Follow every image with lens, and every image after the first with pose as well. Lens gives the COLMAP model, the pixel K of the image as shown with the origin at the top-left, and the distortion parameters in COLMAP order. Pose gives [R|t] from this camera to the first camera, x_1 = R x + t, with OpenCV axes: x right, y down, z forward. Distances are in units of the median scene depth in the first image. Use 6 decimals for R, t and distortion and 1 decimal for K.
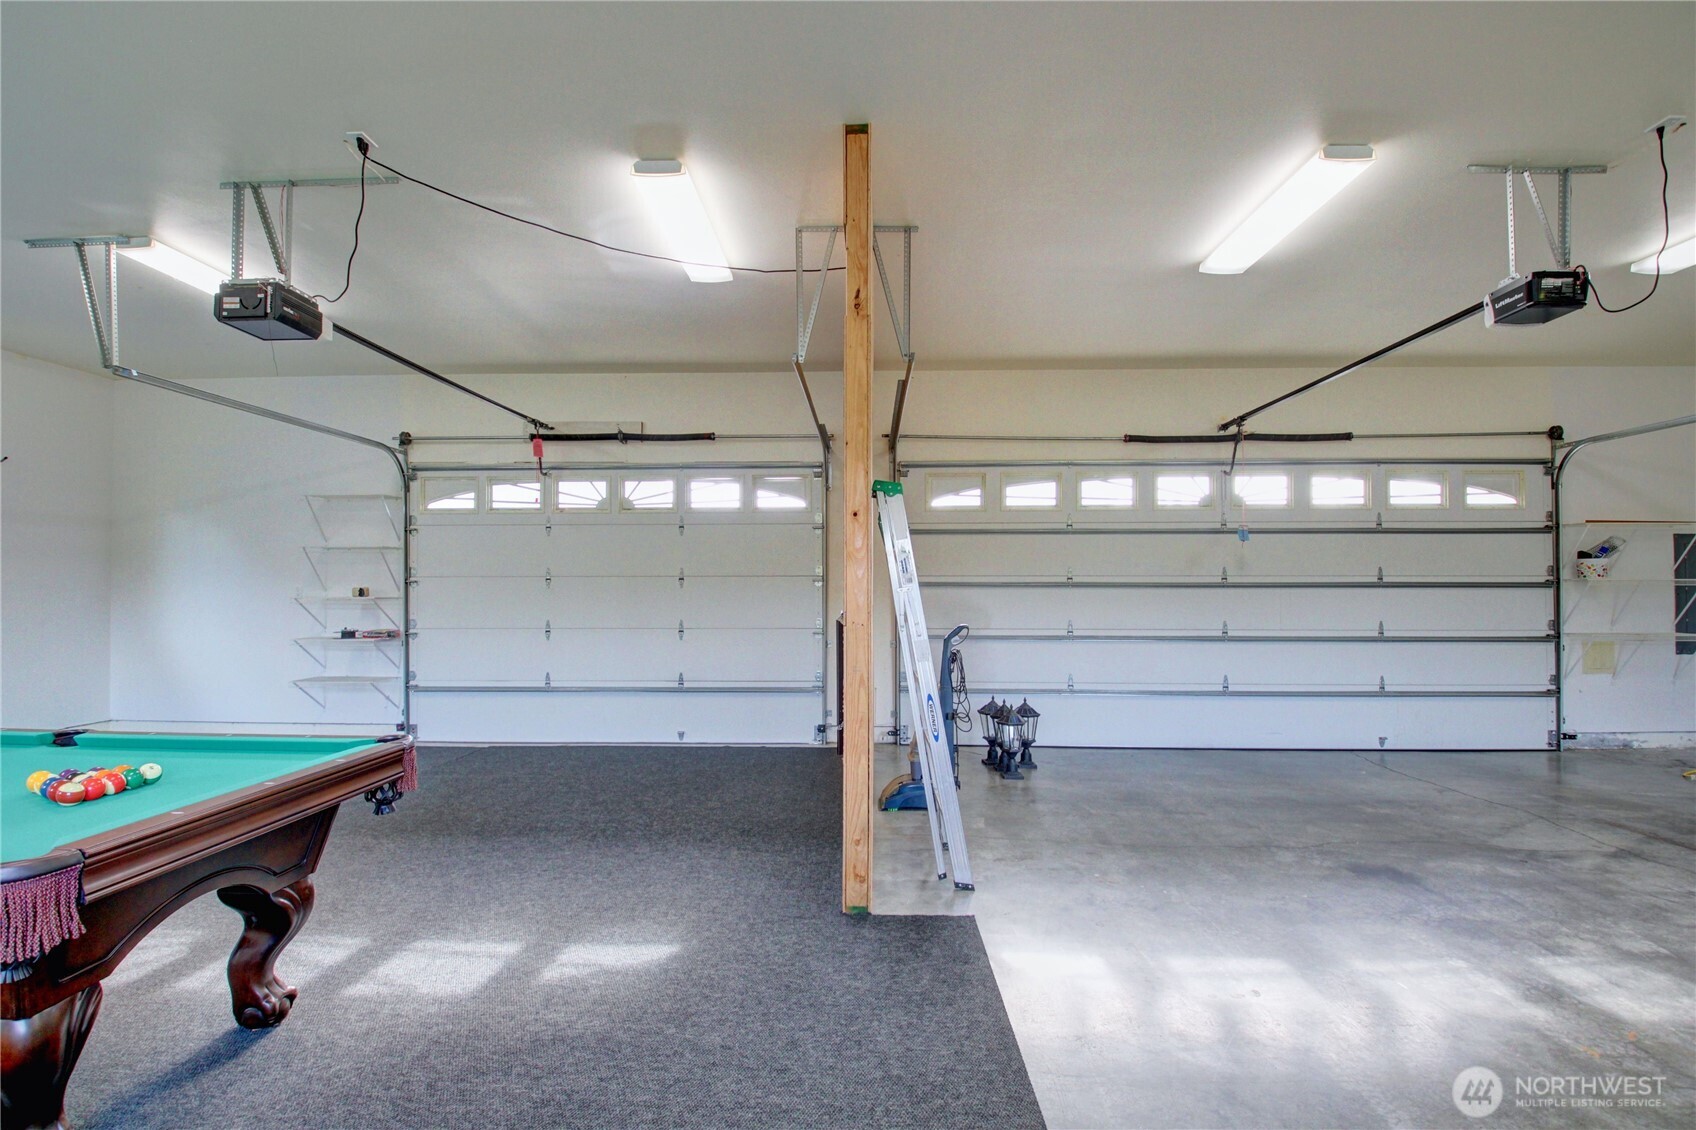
lens RADIAL K [[786.4, 0, 851.6], [0, 786.4, 572.5], [0, 0, 1]] dist [0.006645, -0.013926]
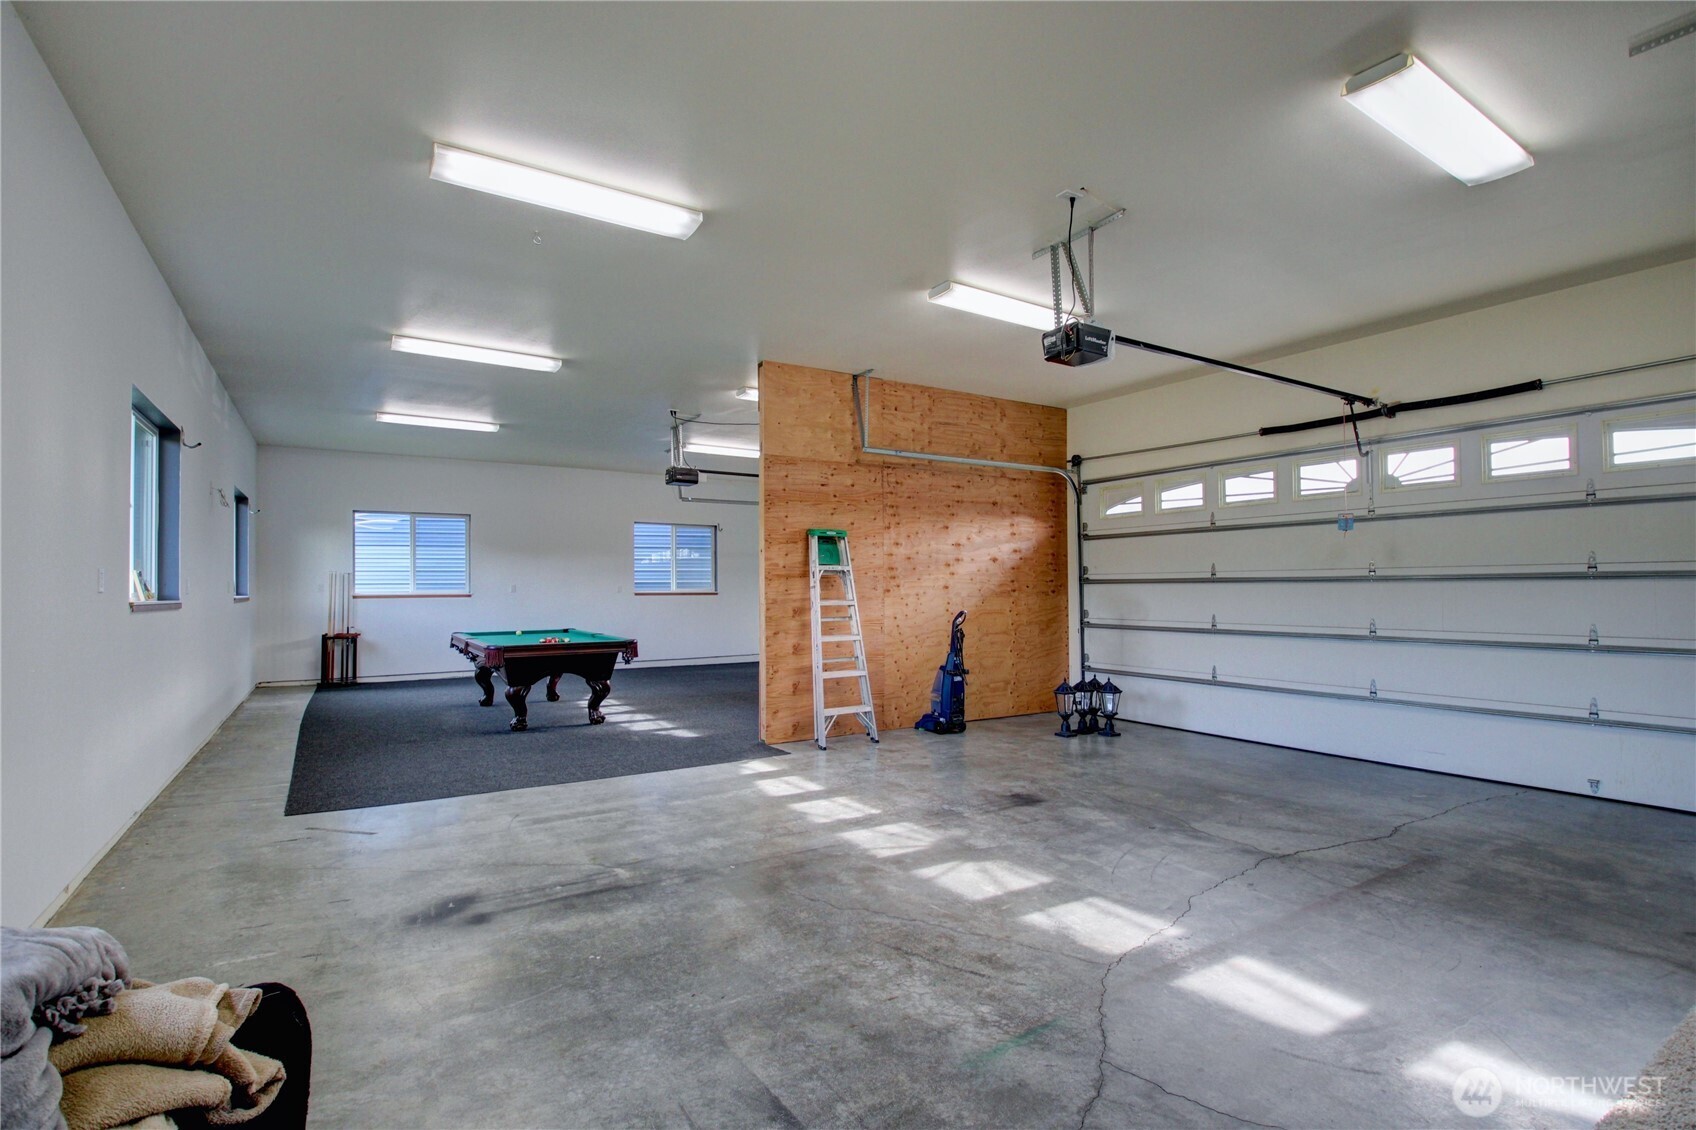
lens RADIAL K [[786.4, 0, 843.0], [0, 786.4, 568.3], [0, 0, 1]] dist [0.006645, -0.013926]
pose [[0.569834, -0.021928, -0.821467, 0.228467], [0.026734, 0.999609, -0.008139, -0.001116], [0.821325, -0.017324, 0.570198, -0.000965]]
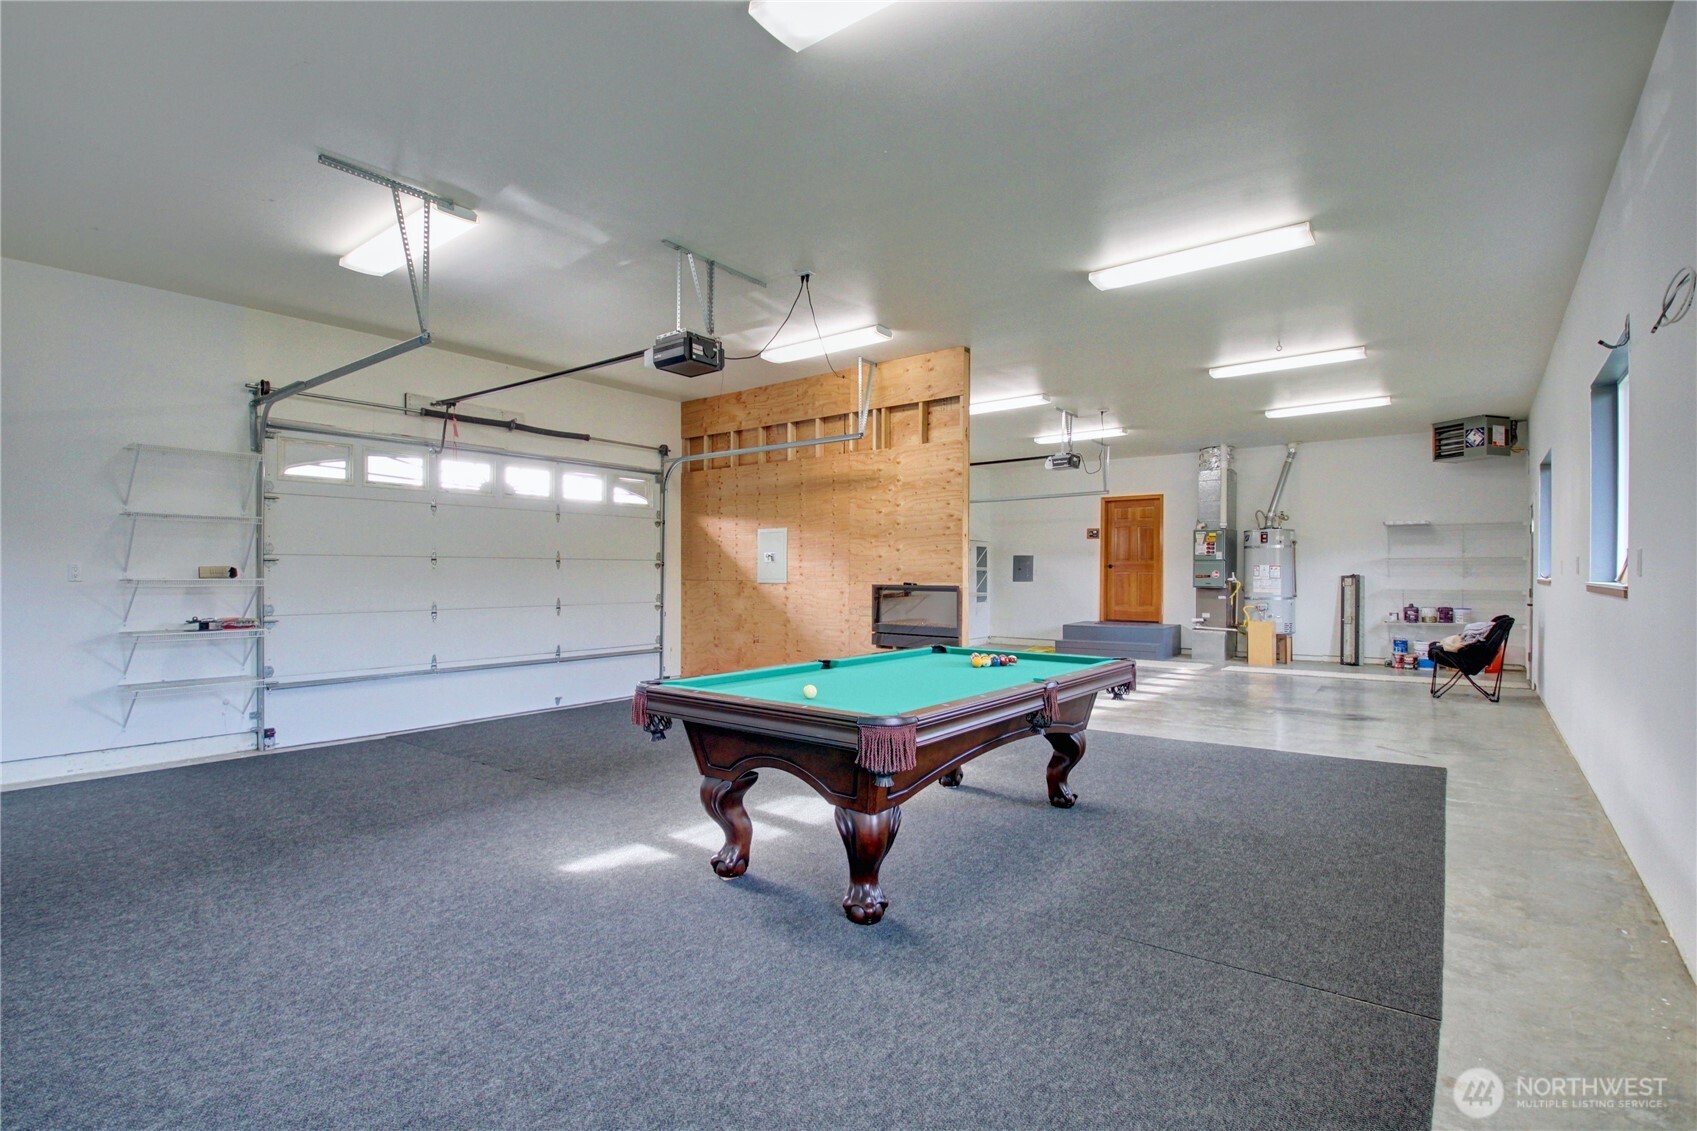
lens RADIAL K [[786.9, 0, 837.9], [0, 786.9, 566.8], [0, 0, 1]] dist [0.006645, -0.013926]
pose [[0.583617, 0.008379, 0.811986, -0.900924], [-0.022895, 0.999719, 0.006140, 0.000201], [-0.811706, -0.022174, 0.583645, 0.022524]]
